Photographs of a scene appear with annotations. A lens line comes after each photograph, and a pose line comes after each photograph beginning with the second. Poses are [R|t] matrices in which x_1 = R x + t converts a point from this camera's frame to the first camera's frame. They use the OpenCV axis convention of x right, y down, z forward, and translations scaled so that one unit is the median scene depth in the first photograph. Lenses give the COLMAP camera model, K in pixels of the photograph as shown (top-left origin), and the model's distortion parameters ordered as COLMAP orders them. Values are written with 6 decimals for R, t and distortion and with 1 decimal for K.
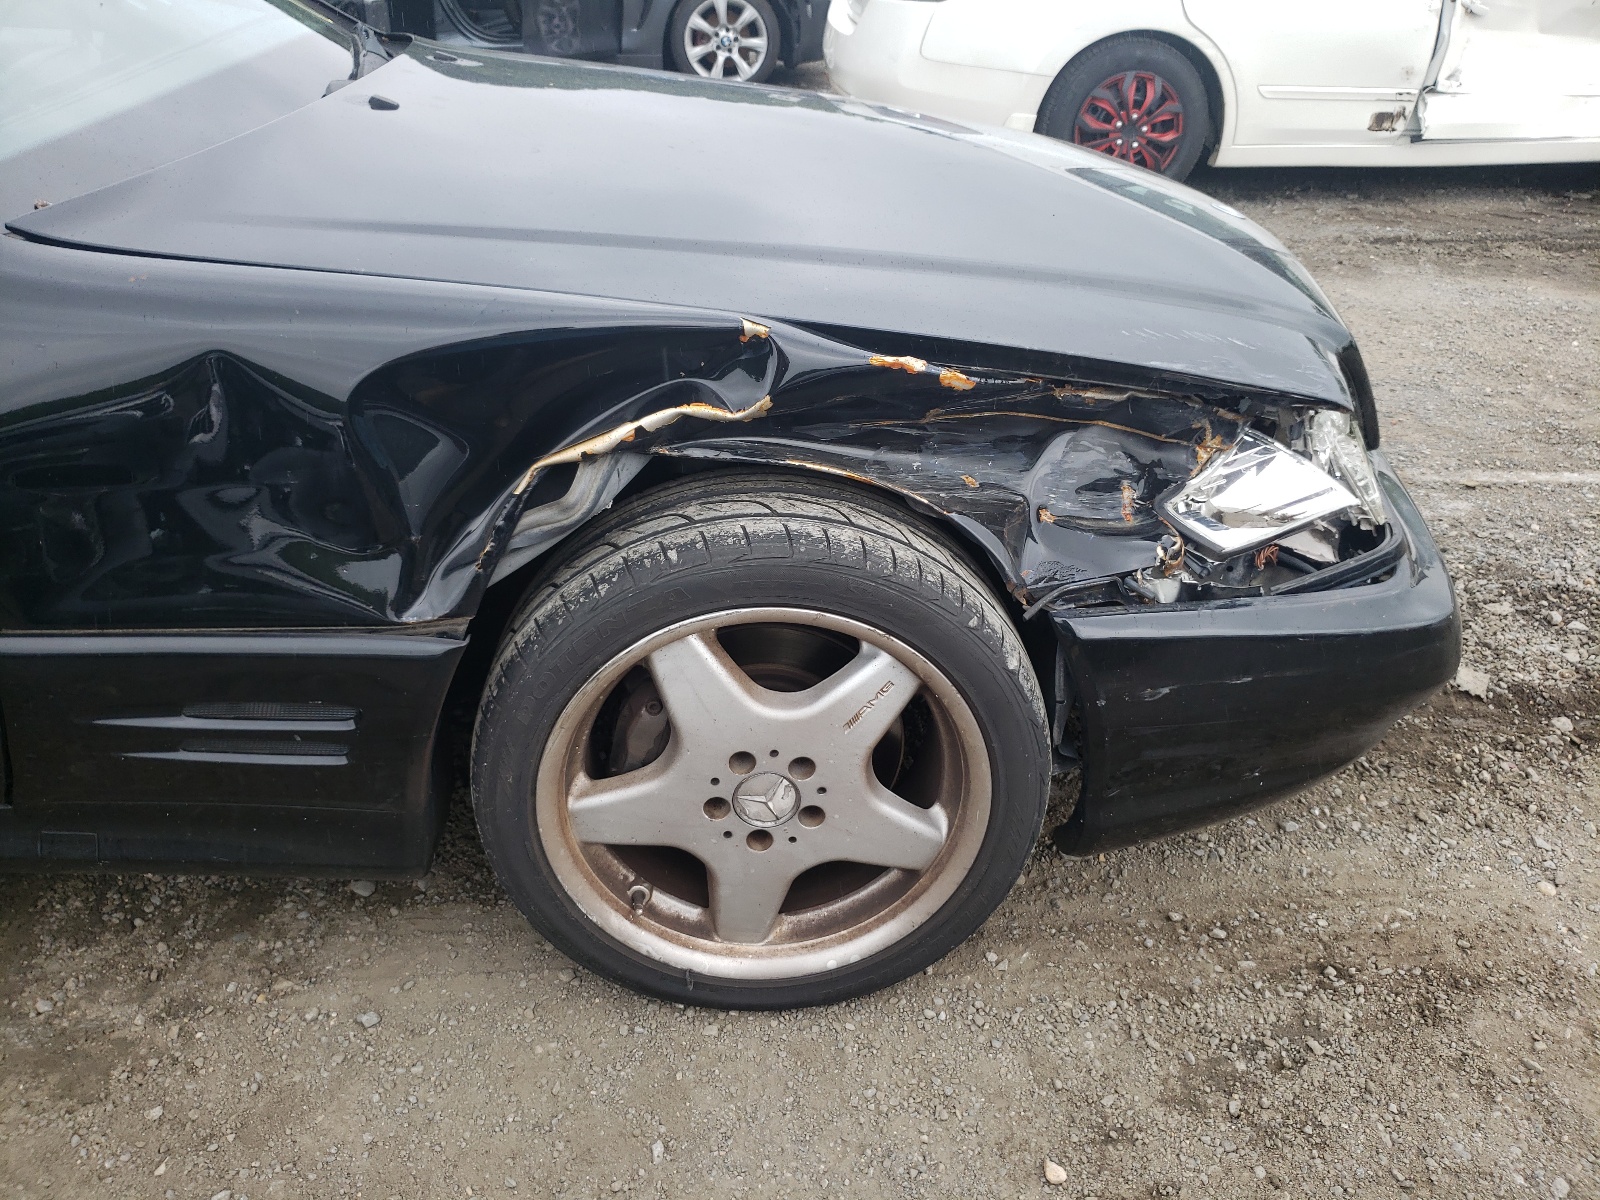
lens RADIAL K [[1282.5, 0, 800.0], [0, 1282.5, 600.0], [0, 0, 1]] dist [0.007479, -0.008277]
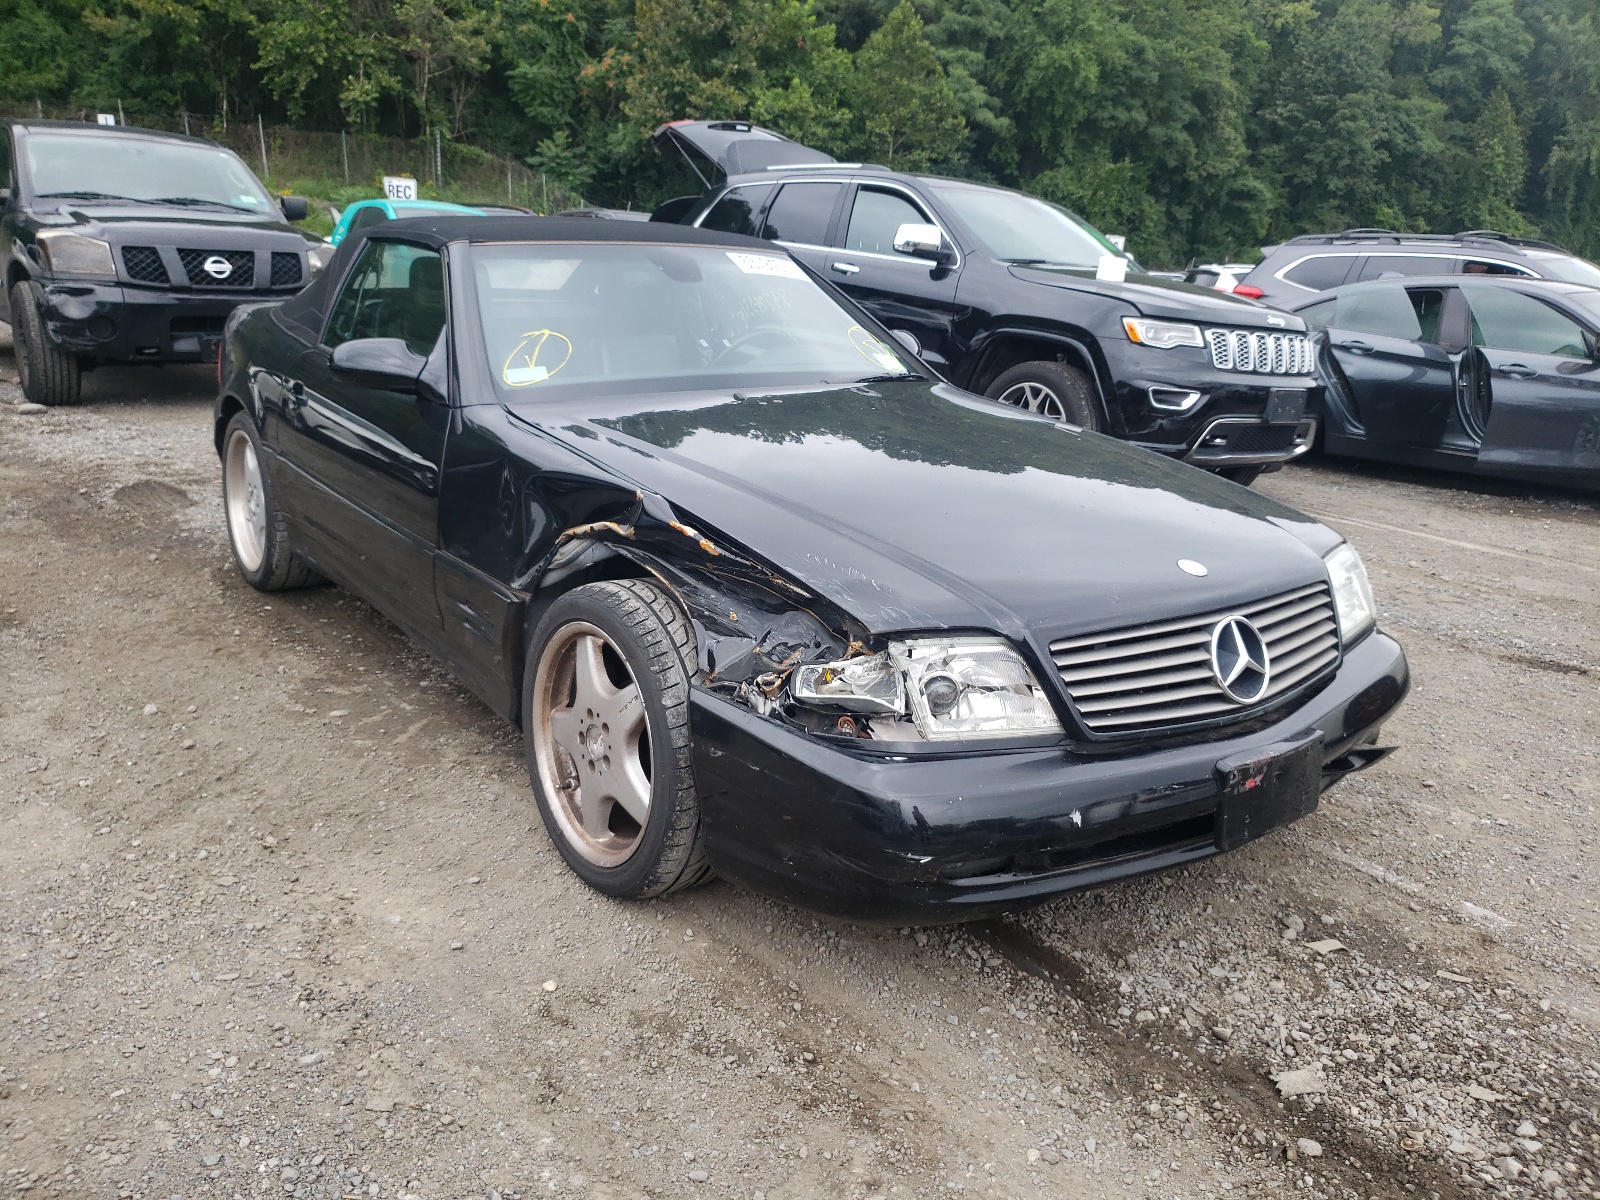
lens RADIAL K [[1282.5, 0, 796.8], [0, 1282.5, 596.7], [0, 0, 1]] dist [0.007479, -0.008277]
pose [[0.547703, 0.230055, -0.804423, 1.610992], [-0.451766, 0.890567, -0.052900, -0.065716], [0.704222, 0.392385, 0.591697, 0.031742]]
